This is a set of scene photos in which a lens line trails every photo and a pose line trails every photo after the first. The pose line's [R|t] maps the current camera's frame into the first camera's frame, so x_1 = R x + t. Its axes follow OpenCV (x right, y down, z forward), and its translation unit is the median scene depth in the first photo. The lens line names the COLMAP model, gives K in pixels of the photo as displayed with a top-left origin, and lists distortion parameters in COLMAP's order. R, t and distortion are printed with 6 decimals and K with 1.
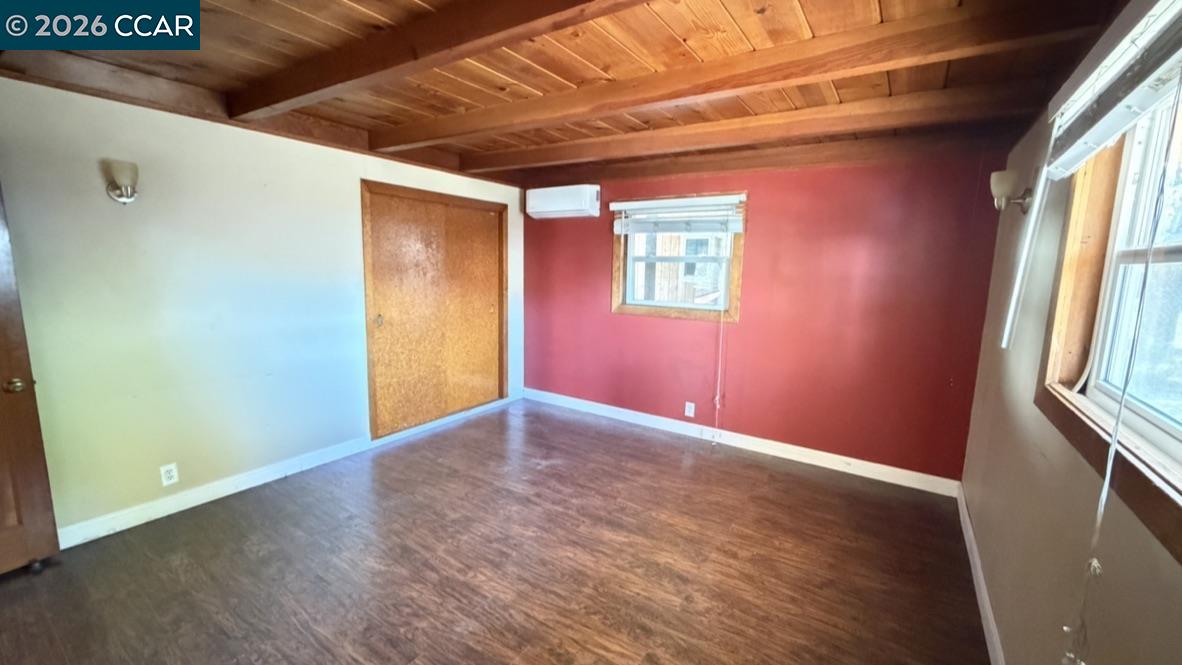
lens RADIAL K [[473.6, 0, 585.9], [0, 473.6, 333.8], [0, 0, 1]] dist [0.000055, 0.000313]
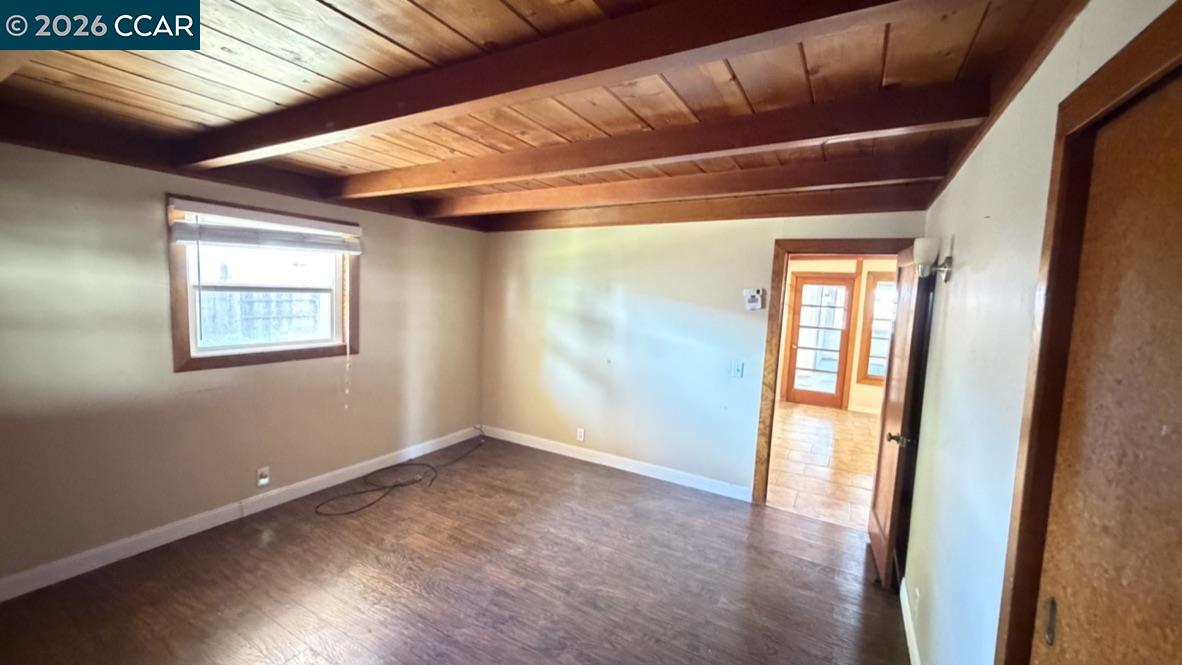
lens RADIAL K [[473.6, 0, 587.3], [0, 473.6, 330.0], [0, 0, 1]] dist [0.000055, 0.000313]
pose [[-0.994539, -0.058688, -0.086298, -0.191664], [-0.076763, 0.971579, 0.223925, -0.263227], [0.070704, 0.229327, -0.970778, 1.444732]]
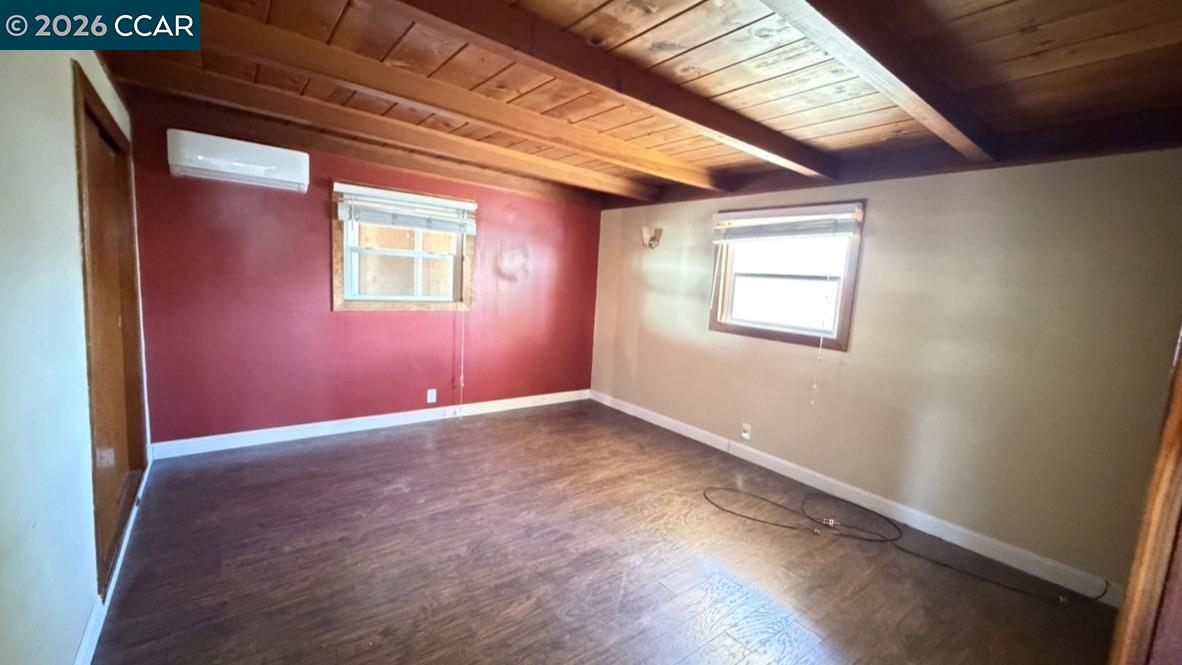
lens RADIAL K [[473.6, 0, 587.7], [0, 473.6, 334.8], [0, 0, 1]] dist [0.000055, 0.000313]
pose [[0.307242, -0.120598, 0.943959, -0.882384], [0.081974, 0.991605, 0.100004, -0.072726], [-0.948094, 0.046654, 0.314548, 0.432511]]
